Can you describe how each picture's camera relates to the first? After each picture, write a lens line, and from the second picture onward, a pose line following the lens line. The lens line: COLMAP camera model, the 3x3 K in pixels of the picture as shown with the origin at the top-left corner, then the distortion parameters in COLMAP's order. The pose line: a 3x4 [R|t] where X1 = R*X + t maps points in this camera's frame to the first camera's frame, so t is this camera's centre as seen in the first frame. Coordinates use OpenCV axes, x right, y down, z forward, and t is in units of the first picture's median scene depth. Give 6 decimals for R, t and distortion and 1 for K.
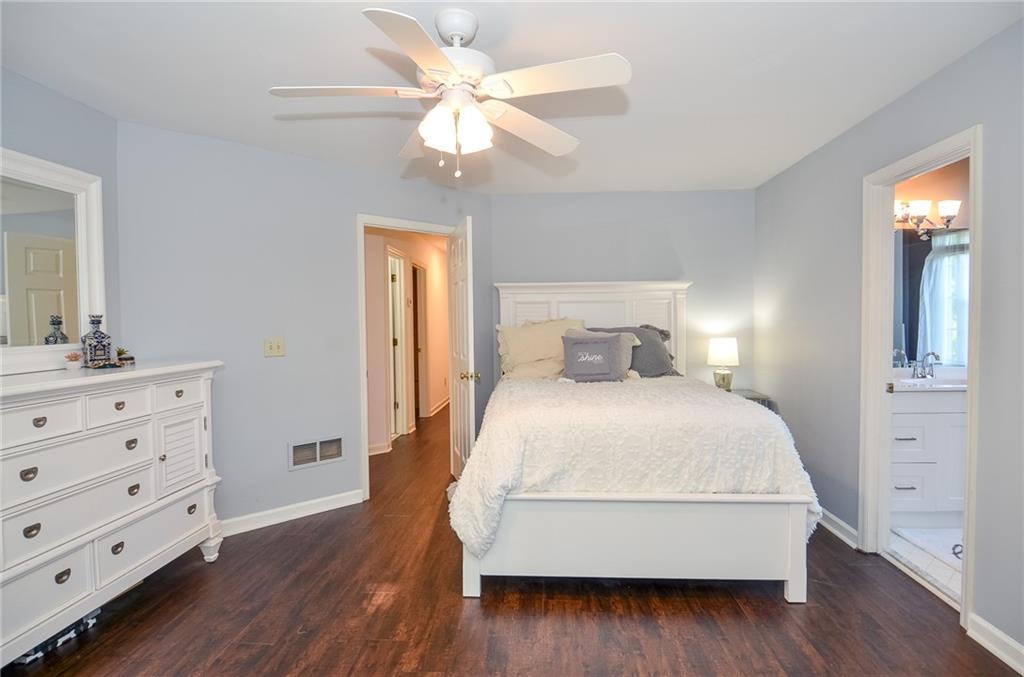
lens RADIAL K [[534.8, 0, 515.4], [0, 534.8, 338.6], [0, 0, 1]] dist [-0.008273, -0.002186]
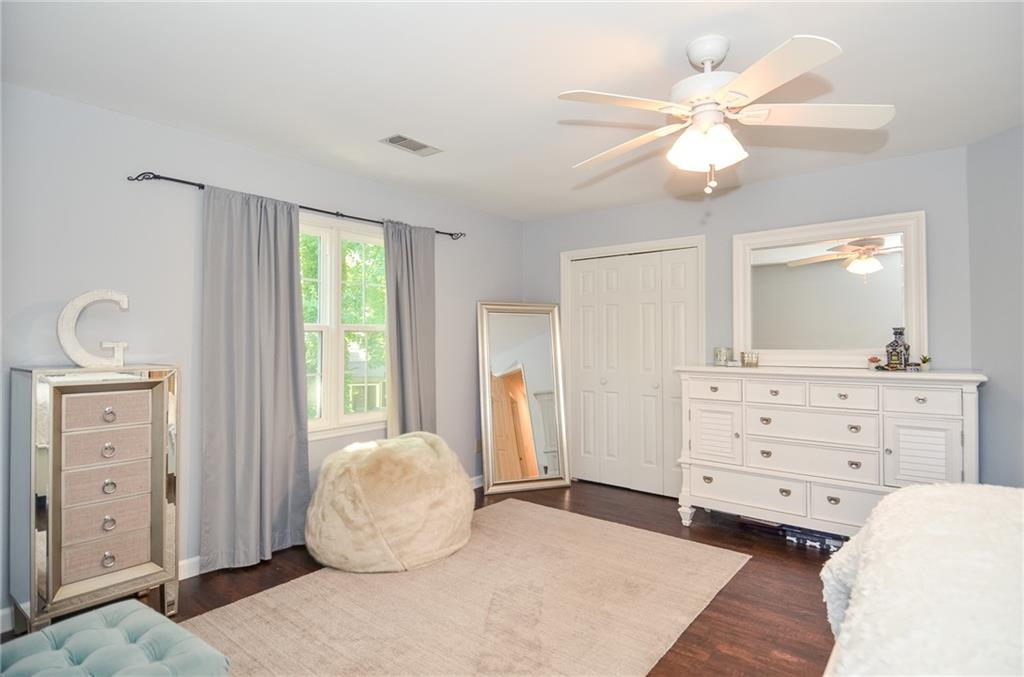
lens RADIAL K [[534.8, 0, 513.2], [0, 534.8, 336.7], [0, 0, 1]] dist [-0.008273, -0.002186]
pose [[-0.593562, 0.000311, -0.804788, 0.796353], [-0.023671, 0.999561, 0.017845, -0.026009], [0.804440, 0.029642, -0.593293, 1.093718]]
